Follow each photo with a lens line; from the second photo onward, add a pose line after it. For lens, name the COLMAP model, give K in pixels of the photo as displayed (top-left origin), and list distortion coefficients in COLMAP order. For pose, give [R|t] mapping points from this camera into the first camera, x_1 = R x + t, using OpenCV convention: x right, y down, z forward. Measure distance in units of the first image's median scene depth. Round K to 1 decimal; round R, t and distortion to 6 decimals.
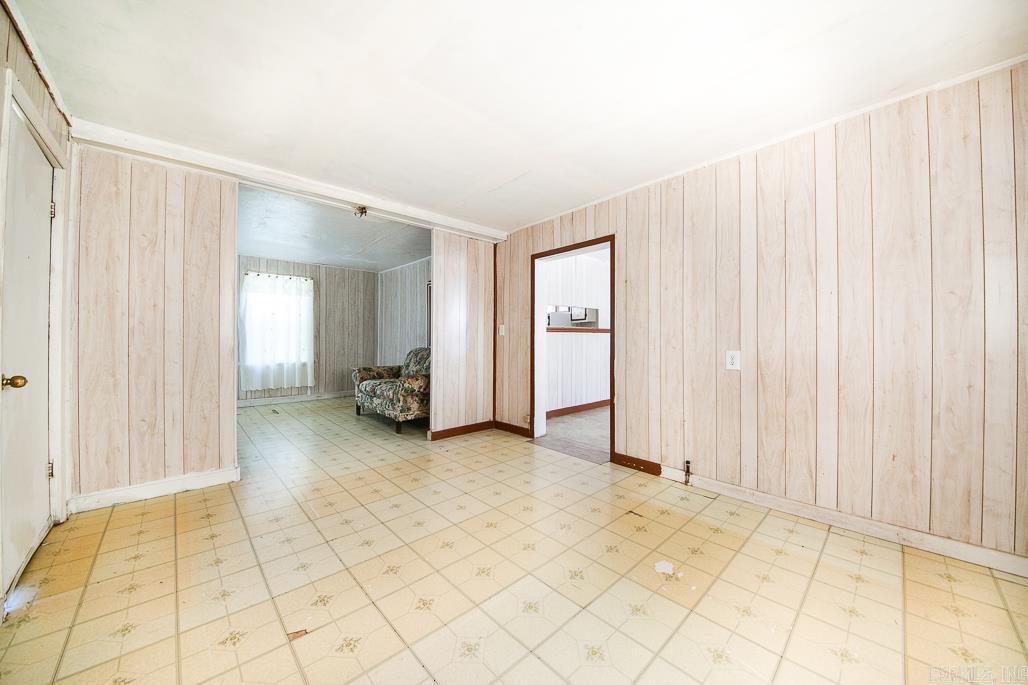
lens RADIAL K [[363.8, 0, 513.1], [0, 363.8, 336.5], [0, 0, 1]] dist [-0.001085, -0.000133]
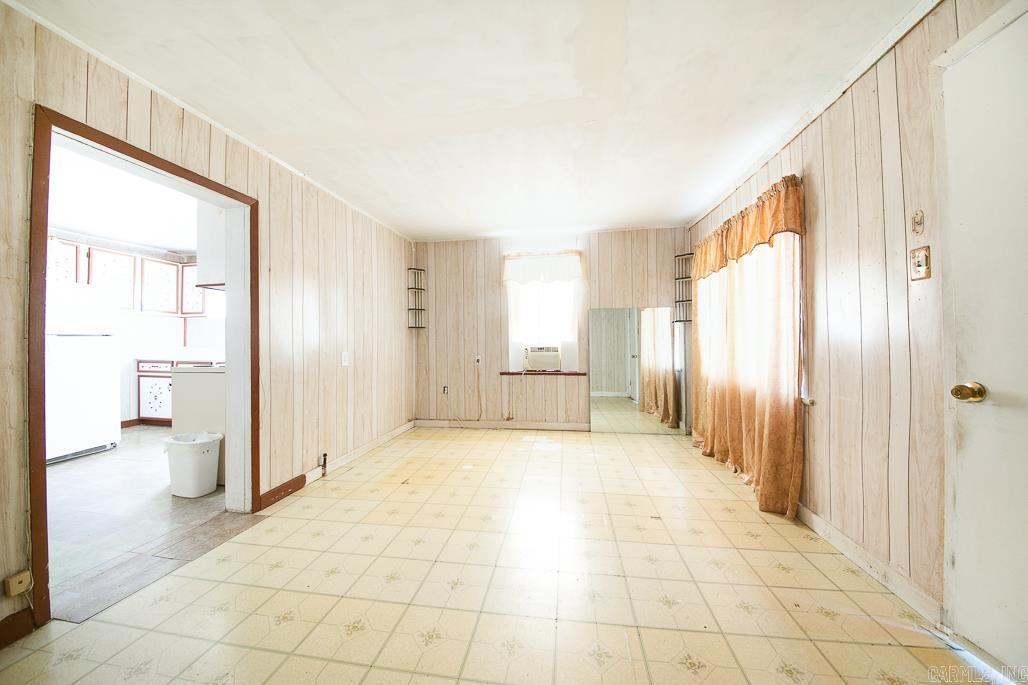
lens RADIAL K [[363.8, 0, 512.3], [0, 363.8, 340.3], [0, 0, 1]] dist [-0.001085, -0.000133]
pose [[-0.617867, 0.012048, 0.786191, -0.659561], [0.006366, 0.999926, -0.010320, 0.014703], [-0.786257, -0.001371, -0.617898, 1.116465]]
